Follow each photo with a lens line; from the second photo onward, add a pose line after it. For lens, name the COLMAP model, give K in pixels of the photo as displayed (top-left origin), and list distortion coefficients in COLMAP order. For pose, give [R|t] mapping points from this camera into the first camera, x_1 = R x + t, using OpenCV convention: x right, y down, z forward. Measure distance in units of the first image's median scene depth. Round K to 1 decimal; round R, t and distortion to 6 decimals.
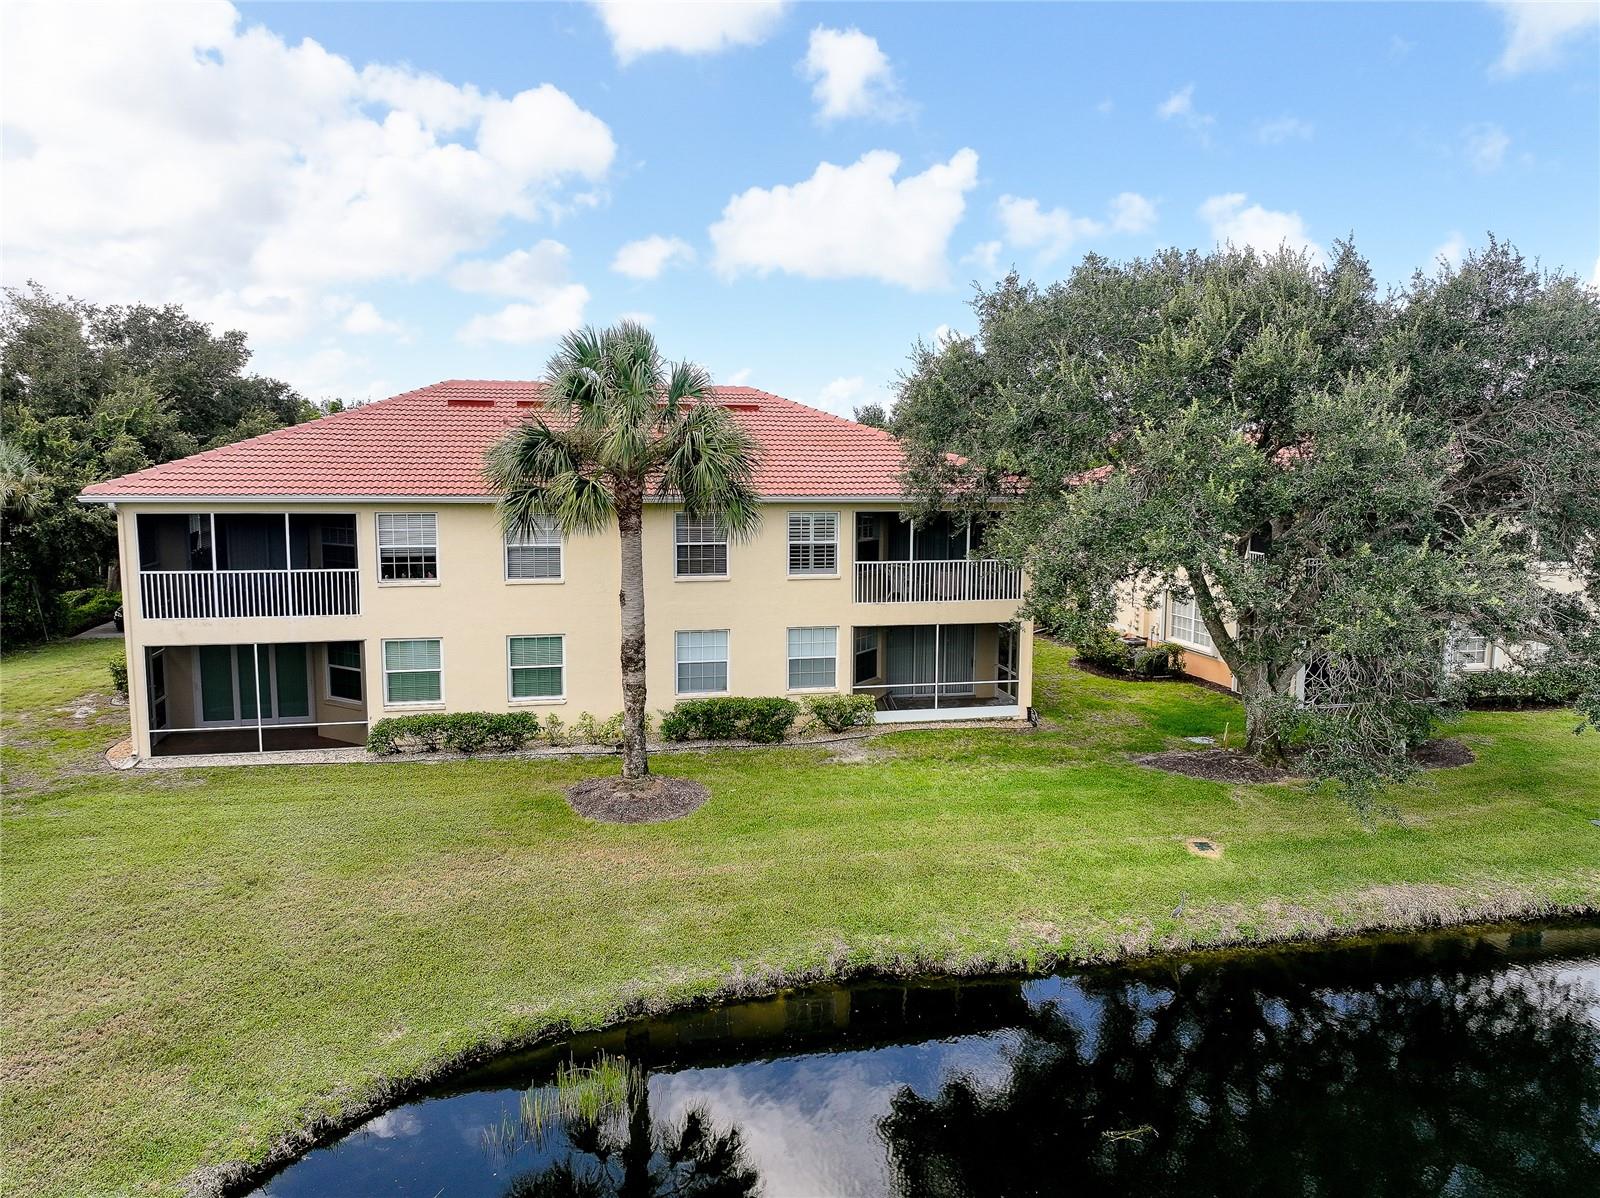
lens RADIAL K [[1105.0, 0, 800.0], [0, 1105.0, 599.0], [0, 0, 1]] dist [0.006501, -0.001730]
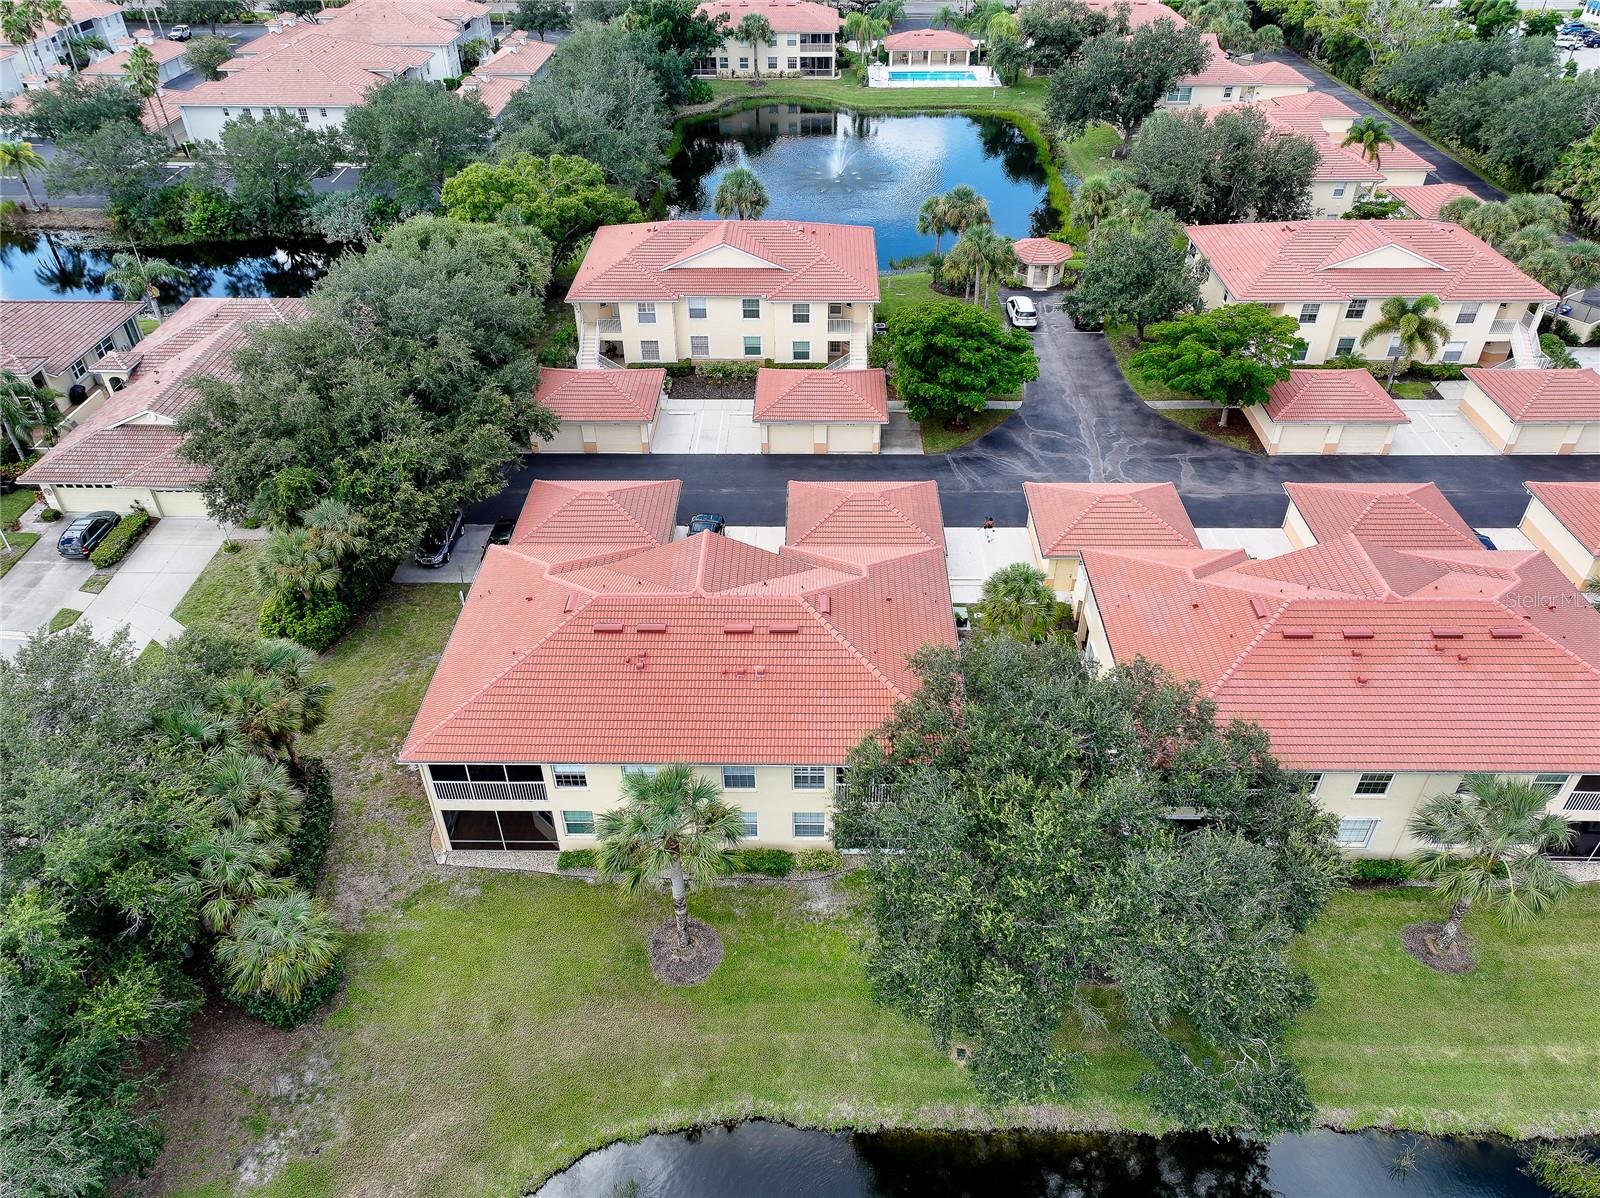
lens RADIAL K [[1105.0, 0, 800.0], [0, 1105.0, 599.0], [0, 0, 1]] dist [0.006501, -0.001730]
pose [[0.970631, 0.130716, -0.201961, 0.316730], [-0.011403, 0.863558, 0.504120, -1.183207], [0.240301, -0.487012, 0.839687, -0.240553]]
